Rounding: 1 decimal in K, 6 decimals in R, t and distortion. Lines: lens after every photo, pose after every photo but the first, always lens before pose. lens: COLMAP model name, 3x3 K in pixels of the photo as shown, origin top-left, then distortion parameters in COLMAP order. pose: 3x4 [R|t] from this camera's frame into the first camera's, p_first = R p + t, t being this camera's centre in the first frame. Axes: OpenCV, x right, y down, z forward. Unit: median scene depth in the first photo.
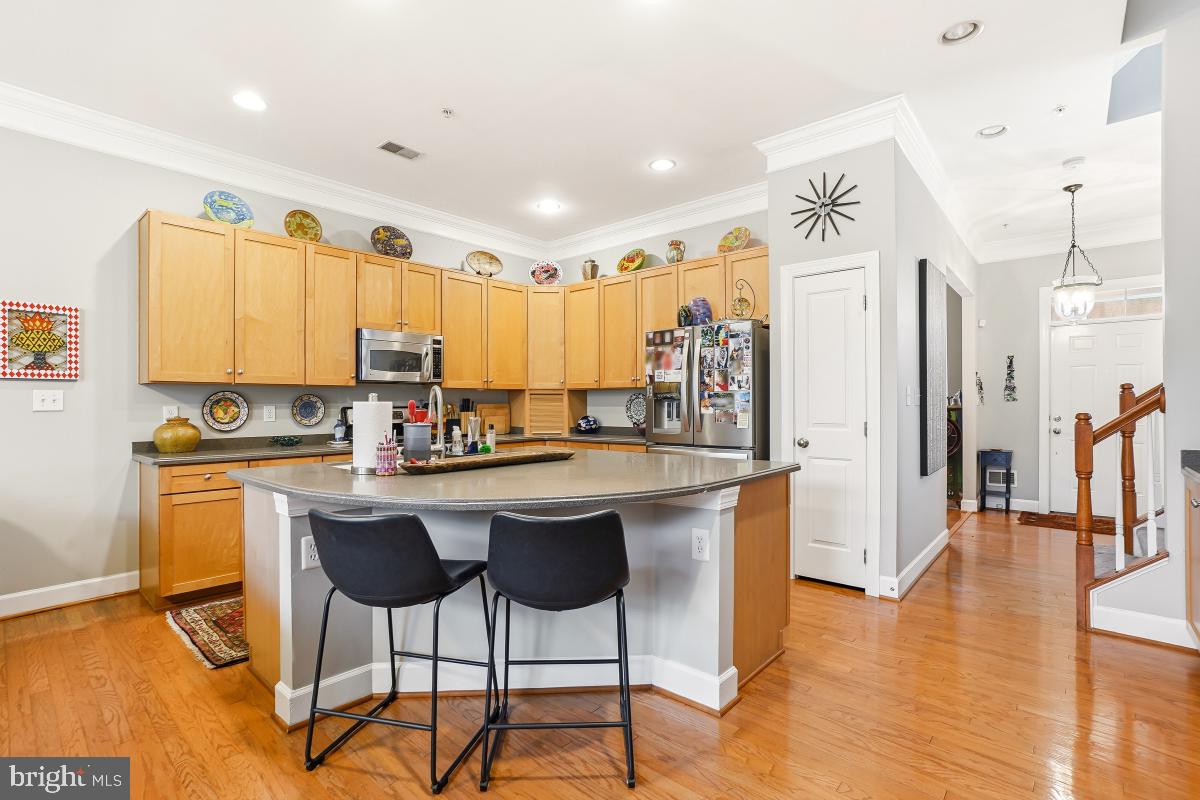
lens RADIAL K [[544.6, 0, 598.0], [0, 544.6, 407.9], [0, 0, 1]] dist [-0.034081, -0.000018]
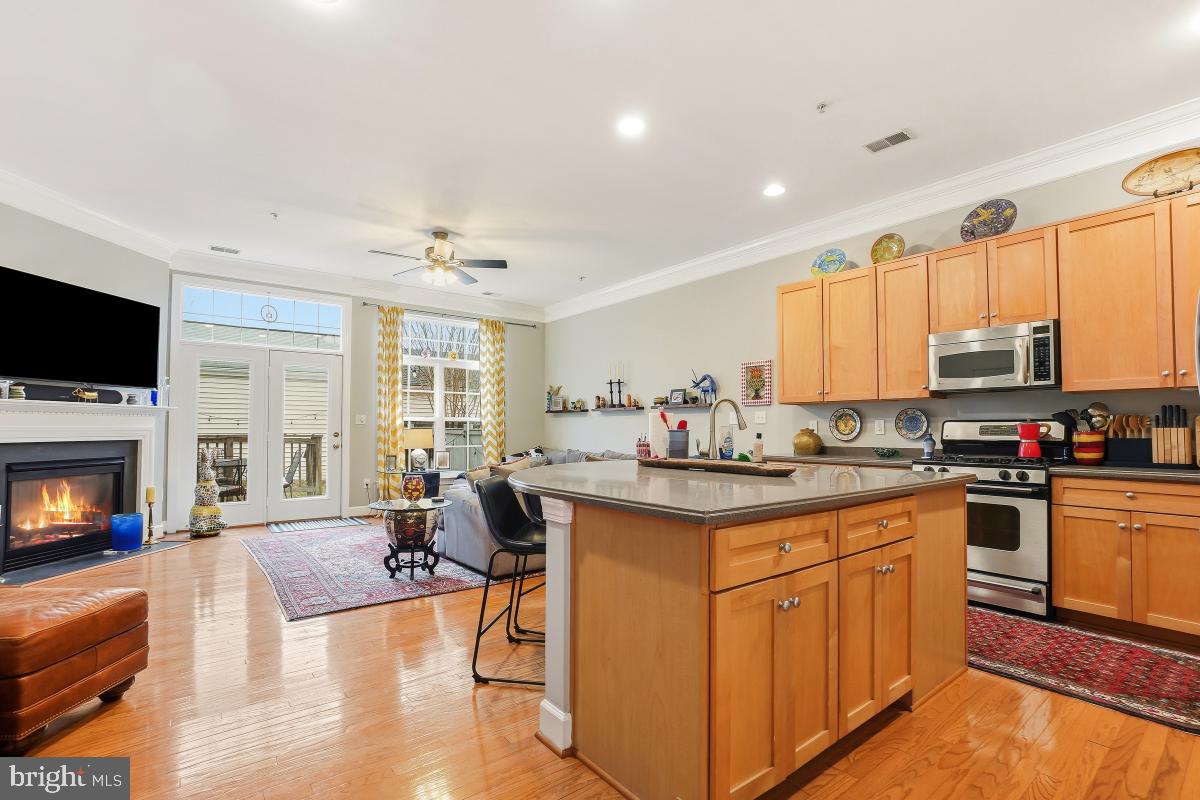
lens RADIAL K [[544.6, 0, 597.6], [0, 544.6, 406.9], [0, 0, 1]] dist [-0.034081, -0.000018]
pose [[-0.184237, -0.028862, -0.982458, 0.583246], [0.002799, 0.999549, -0.029889, 0.001334], [0.982878, -0.008257, -0.184073, 0.633522]]
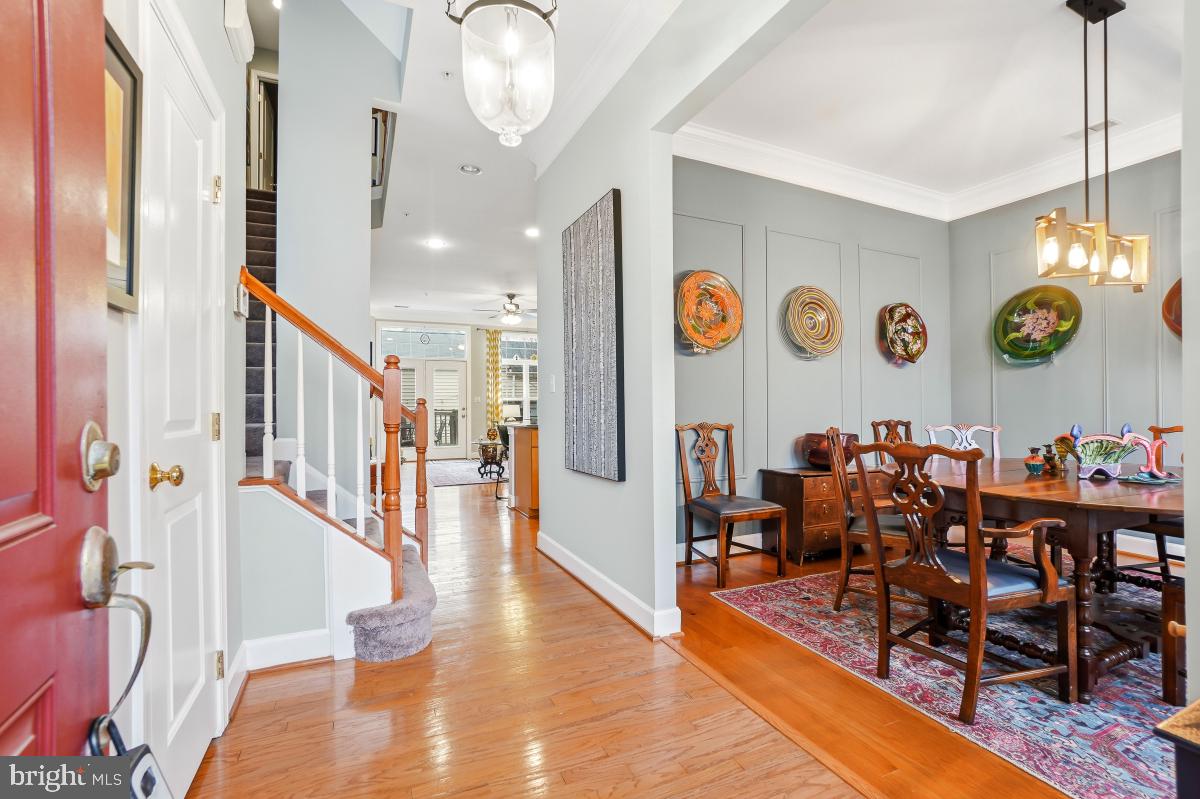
lens RADIAL K [[544.6, 0, 602.0], [0, 544.6, 398.6], [0, 0, 1]] dist [-0.034081, -0.000018]
pose [[-0.408254, -0.003526, -0.912862, 0.838219], [0.004577, 0.999972, -0.005909, 0.001742], [0.912857, -0.006591, -0.408227, 0.863952]]
